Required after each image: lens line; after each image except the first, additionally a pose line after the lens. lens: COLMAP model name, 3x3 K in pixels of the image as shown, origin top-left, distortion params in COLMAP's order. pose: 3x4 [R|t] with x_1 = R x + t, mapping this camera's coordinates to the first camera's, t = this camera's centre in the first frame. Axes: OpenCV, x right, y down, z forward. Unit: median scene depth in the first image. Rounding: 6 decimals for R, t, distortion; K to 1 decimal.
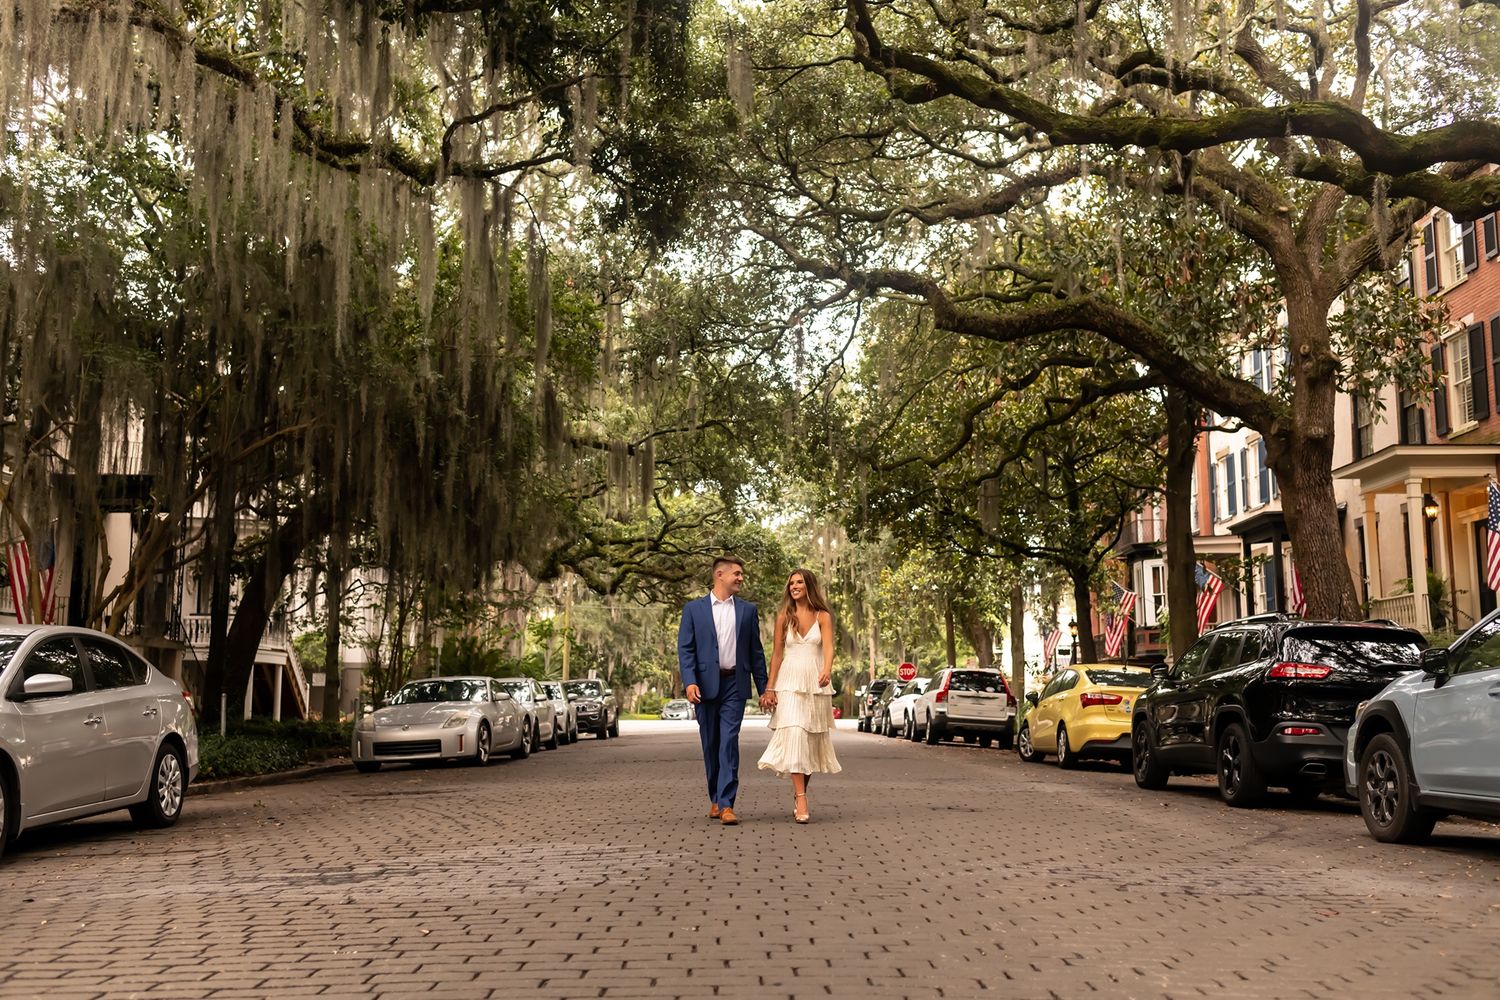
lens RADIAL K [[1487.6, 0, 720.2], [0, 1487.6, 511.8], [0, 0, 1]] dist [0.002505, 0.013829]
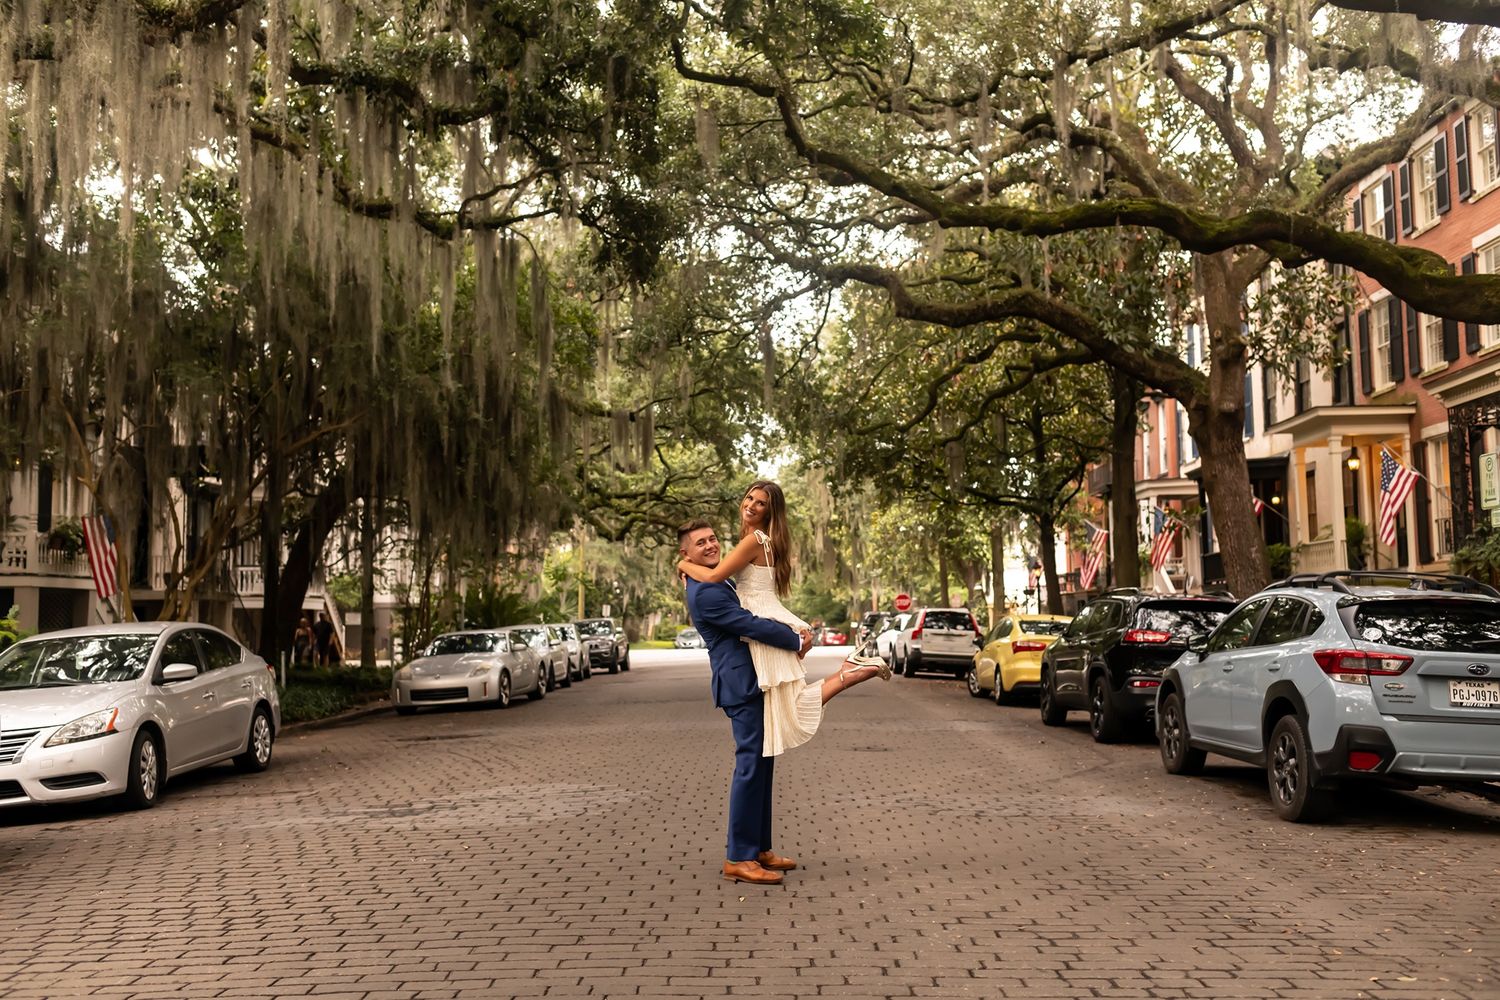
lens RADIAL K [[1487.6, 0, 720.2], [0, 1487.6, 511.8], [0, 0, 1]] dist [0.002505, 0.013829]
pose [[0.999801, -0.015022, -0.013110, 0.020582], [0.015704, 0.998439, 0.053596, -0.032256], [0.012285, -0.053792, 0.998477, -0.116098]]
